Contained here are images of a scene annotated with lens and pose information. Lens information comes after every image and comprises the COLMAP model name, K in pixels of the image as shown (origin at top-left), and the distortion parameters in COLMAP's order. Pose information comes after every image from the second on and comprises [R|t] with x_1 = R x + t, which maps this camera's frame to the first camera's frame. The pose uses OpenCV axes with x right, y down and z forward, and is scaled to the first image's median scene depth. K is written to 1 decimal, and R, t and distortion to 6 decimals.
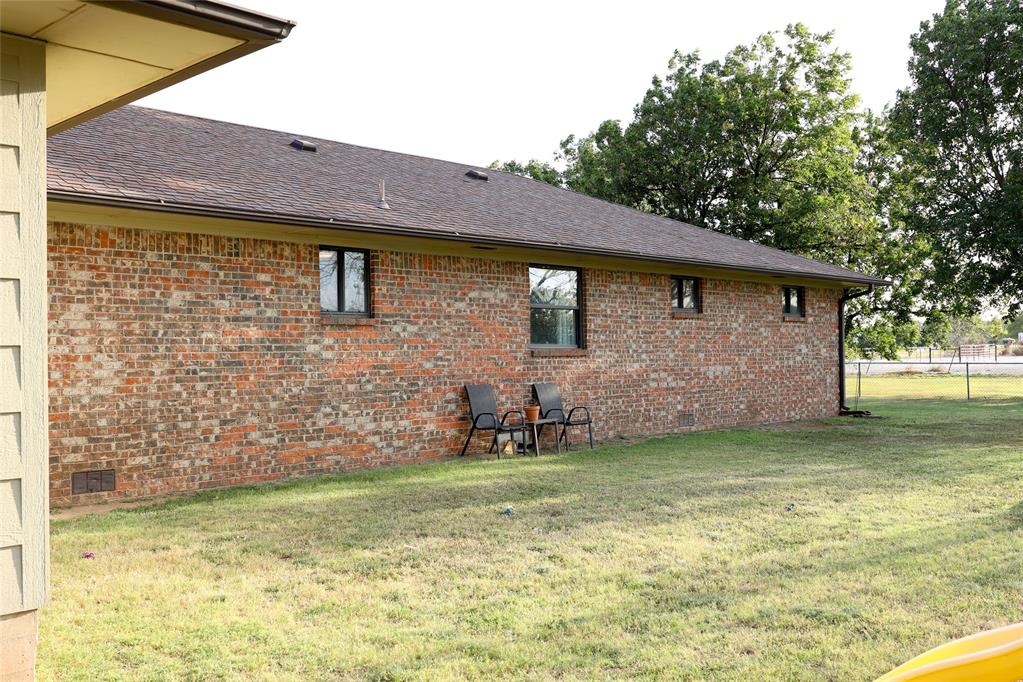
lens RADIAL K [[975.3, 0, 533.7], [0, 975.3, 334.3], [0, 0, 1]] dist [0.052829, -0.154031]
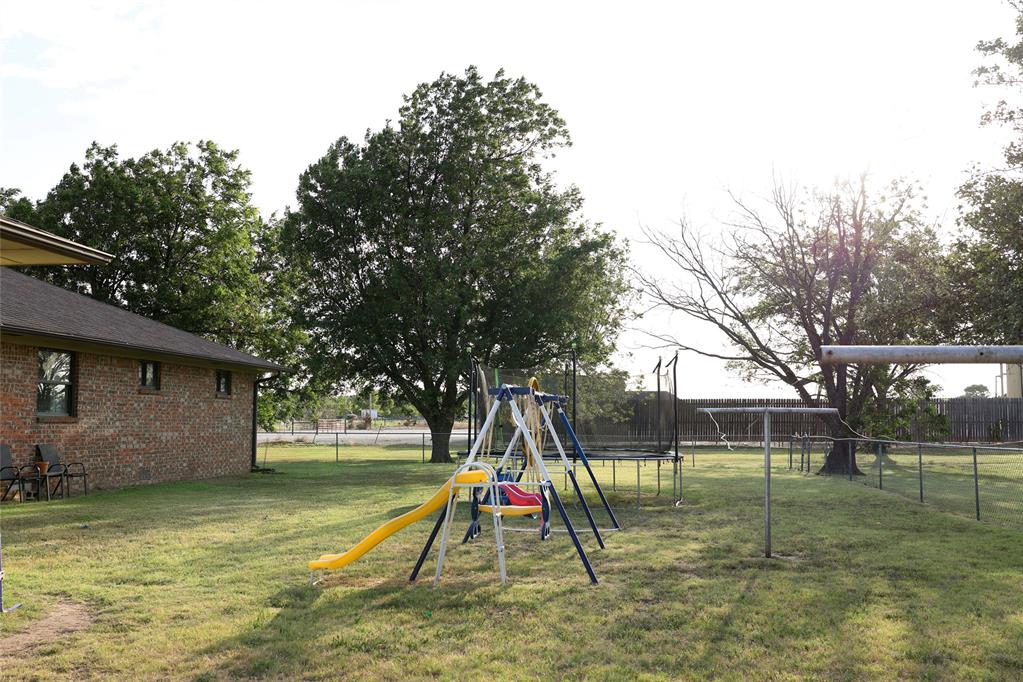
lens RADIAL K [[975.3, 0, 533.7], [0, 975.3, 334.3], [0, 0, 1]] dist [0.052829, -0.154031]
pose [[0.803063, 0.064639, 0.592378, -0.102284], [-0.020040, 0.996467, -0.081565, 0.000069], [-0.595557, 0.053630, 0.801521, -0.162119]]
